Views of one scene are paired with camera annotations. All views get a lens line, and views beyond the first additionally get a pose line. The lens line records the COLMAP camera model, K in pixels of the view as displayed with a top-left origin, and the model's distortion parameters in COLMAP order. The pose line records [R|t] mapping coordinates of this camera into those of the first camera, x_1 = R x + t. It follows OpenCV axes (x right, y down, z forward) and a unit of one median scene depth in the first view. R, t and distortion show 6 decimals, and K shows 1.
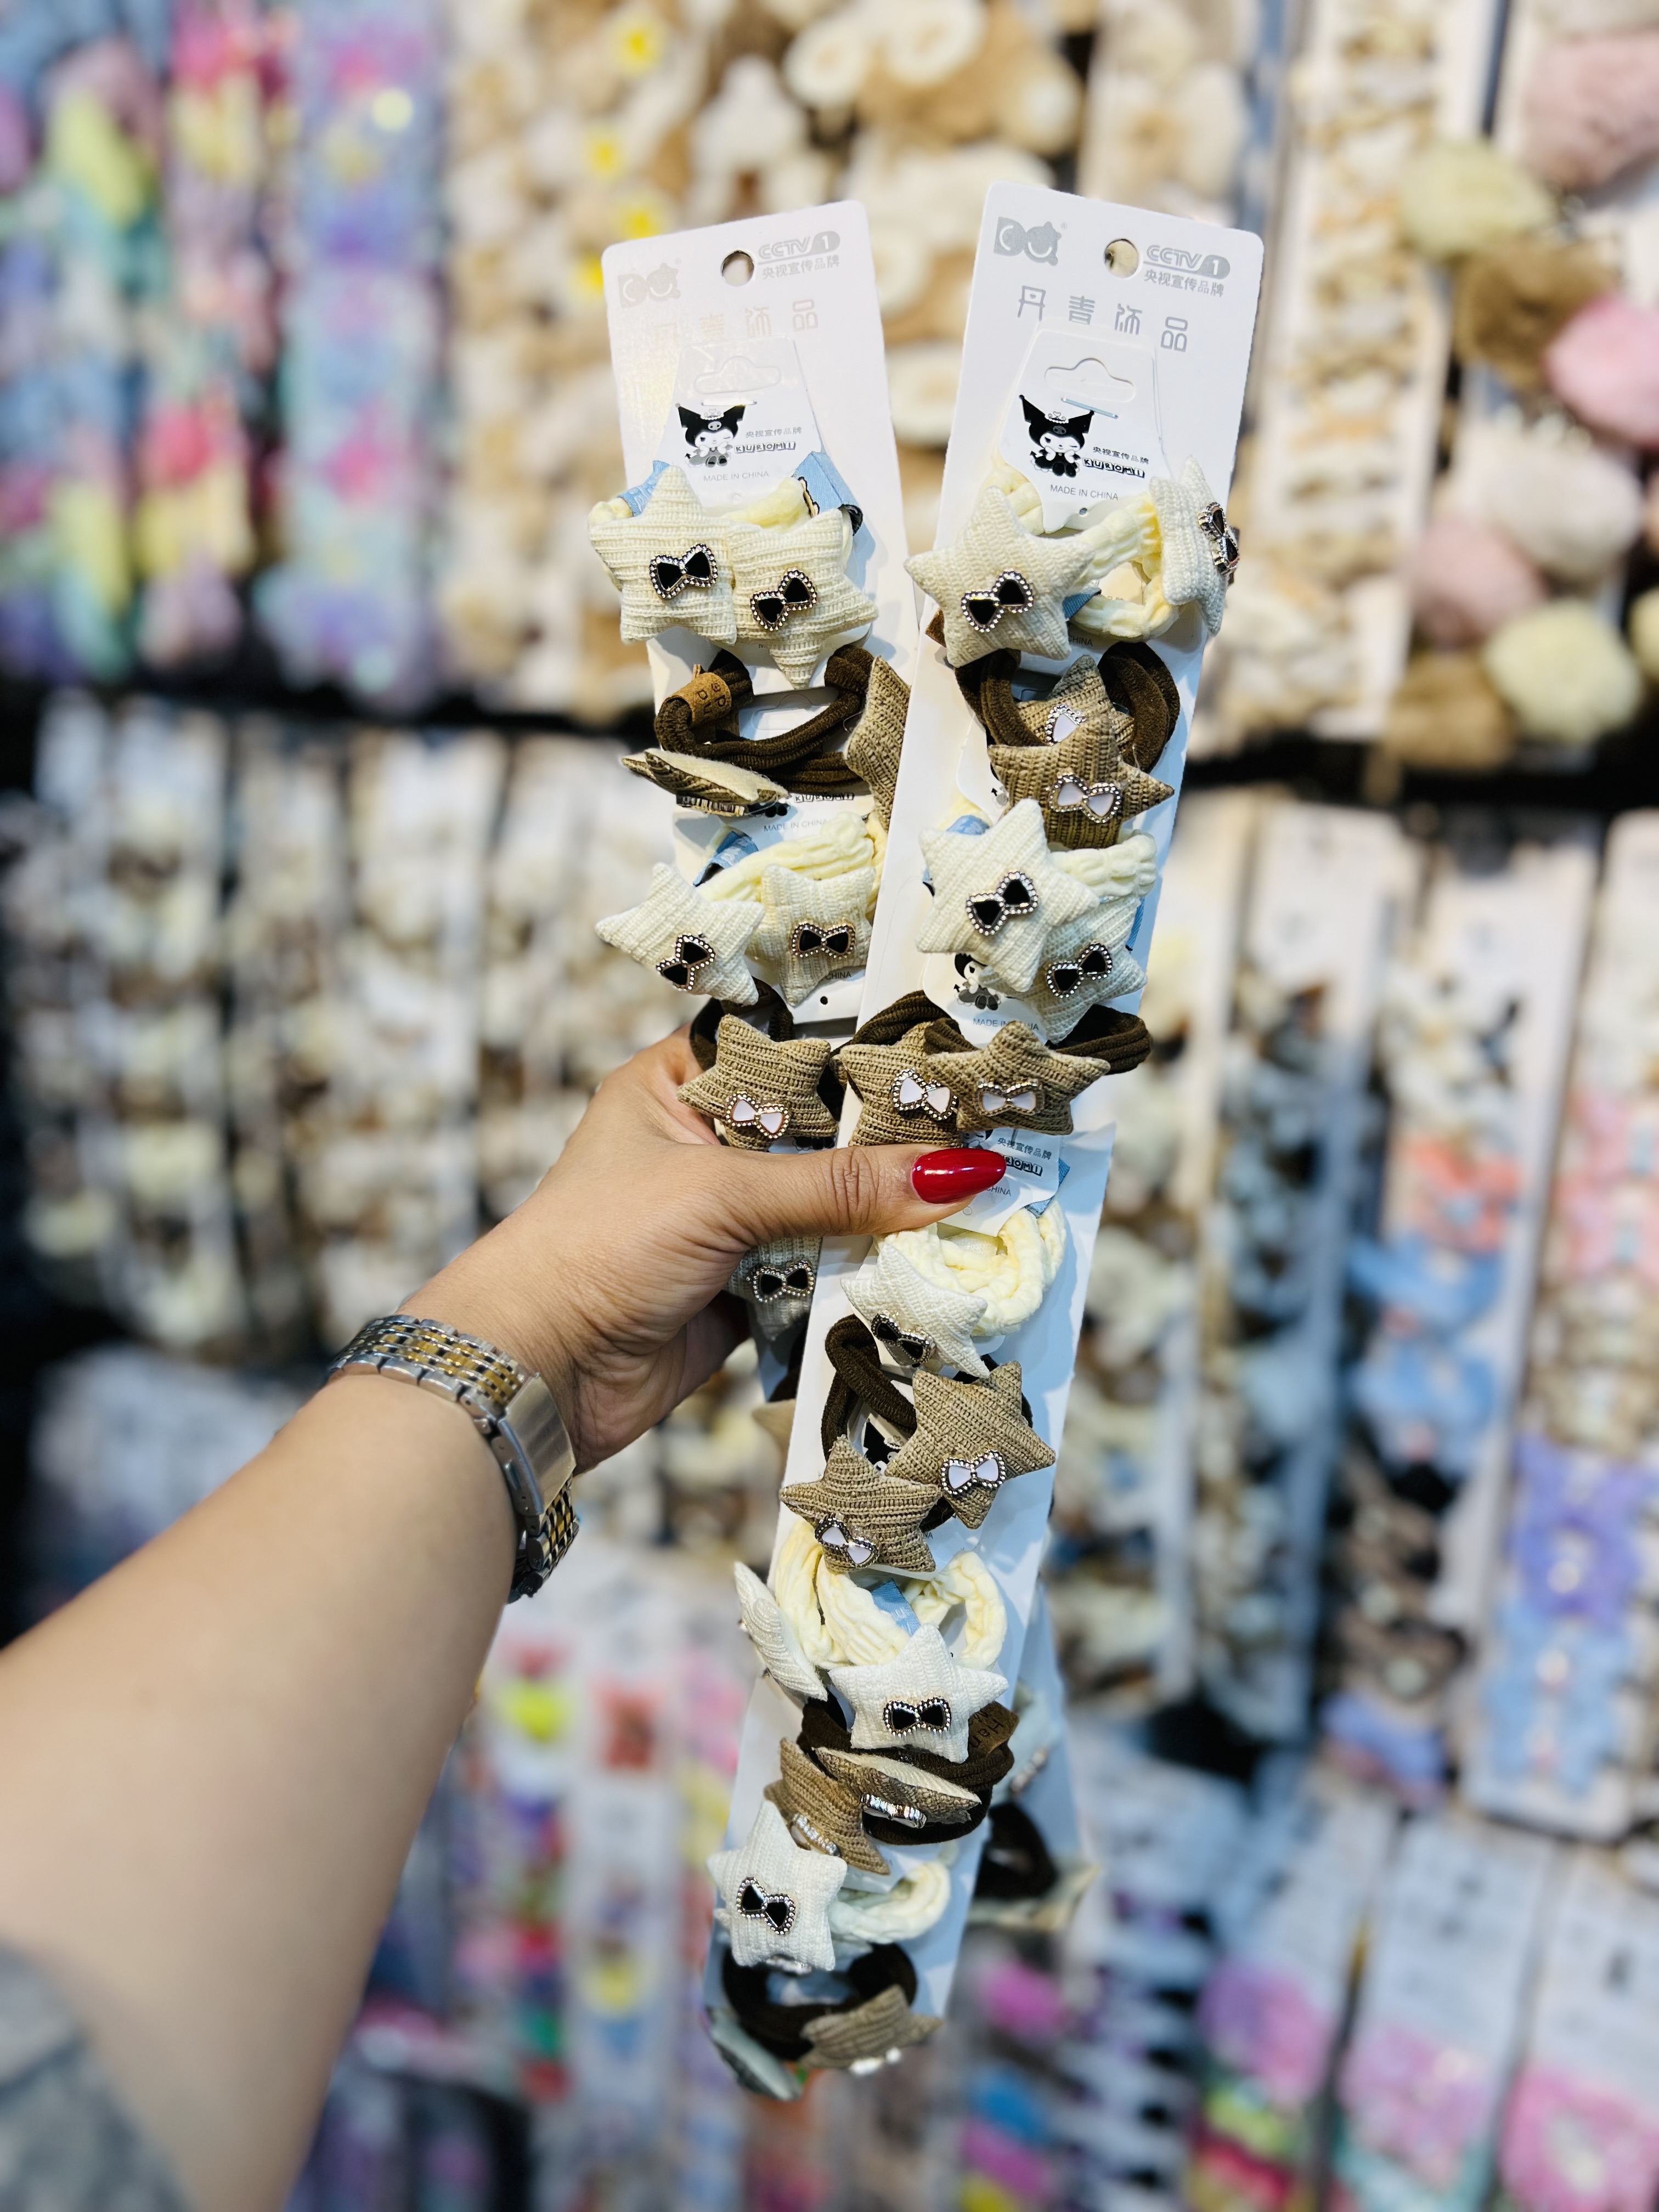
lens RADIAL K [[1699.0, 0, 842.9], [0, 1699.0, 1143.0], [0, 0, 1]] dist [0.013891, -0.019405]
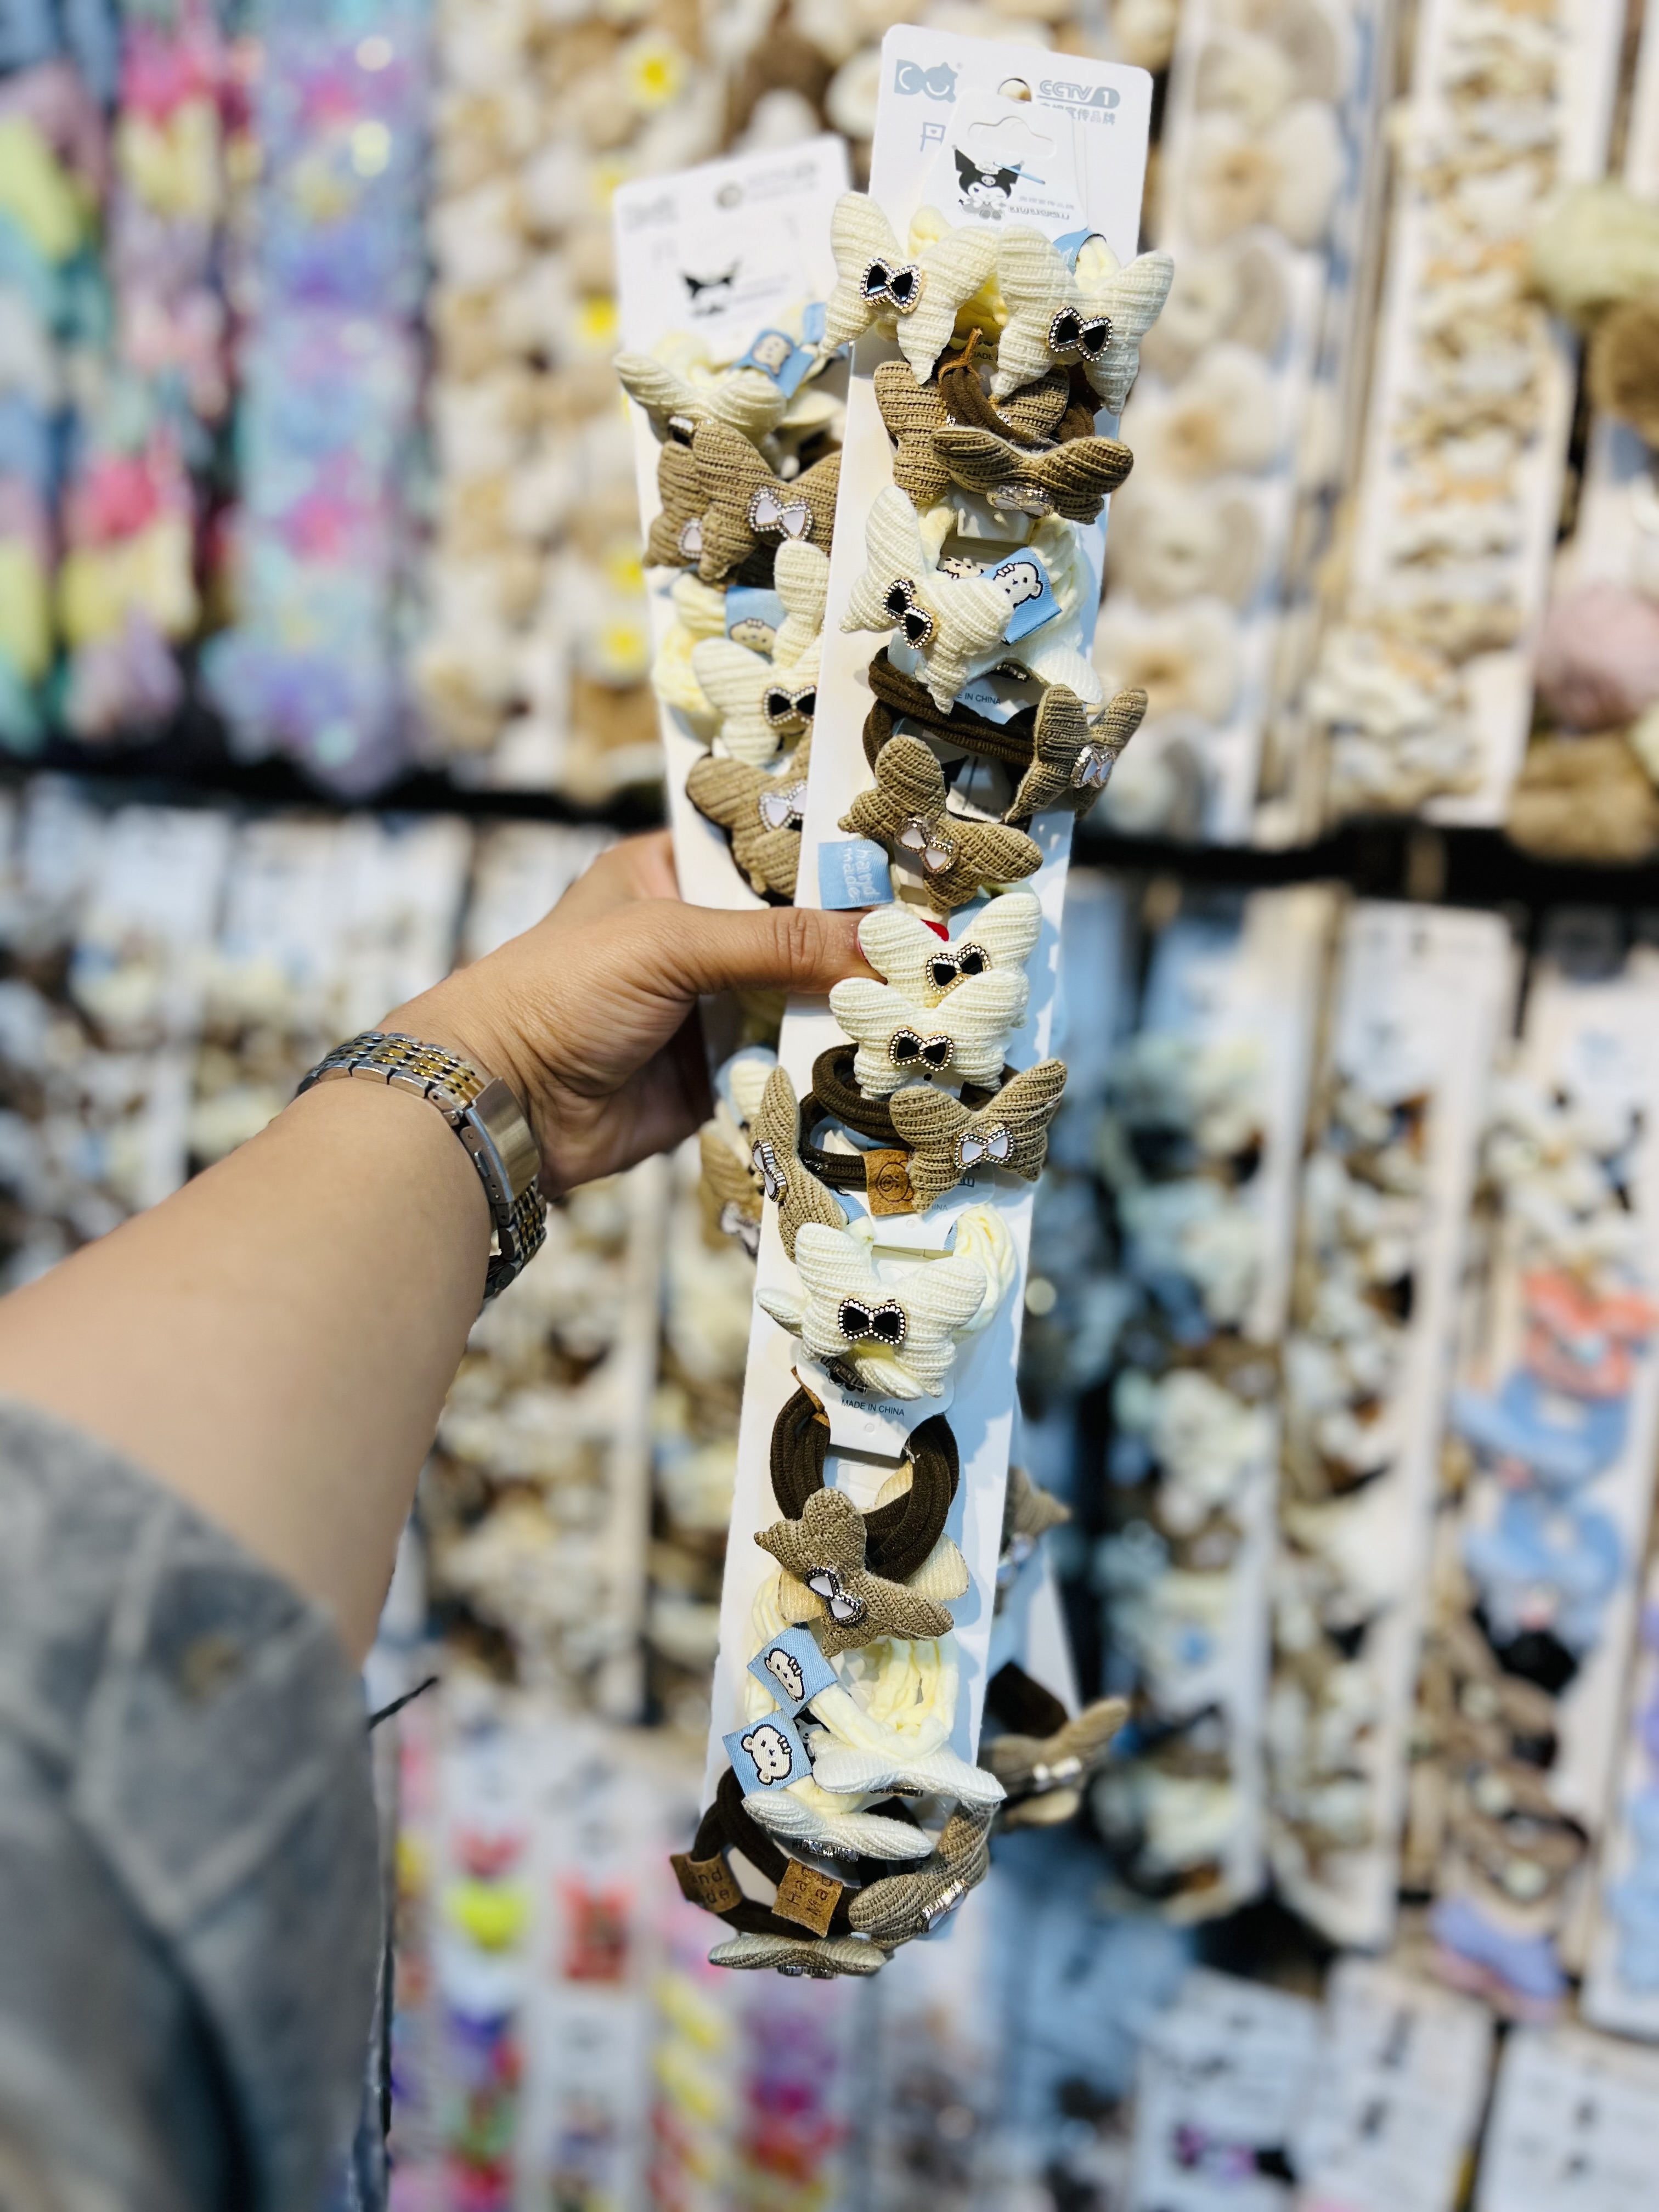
lens RADIAL K [[1699.0, 0, 850.4], [0, 1699.0, 1145.5], [0, 0, 1]] dist [0.013891, -0.019405]
pose [[0.997416, 0.004093, 0.071723, -0.073175], [0.000547, 0.997914, -0.064556, -0.008165], [-0.071838, 0.064429, 0.995333, 0.105908]]
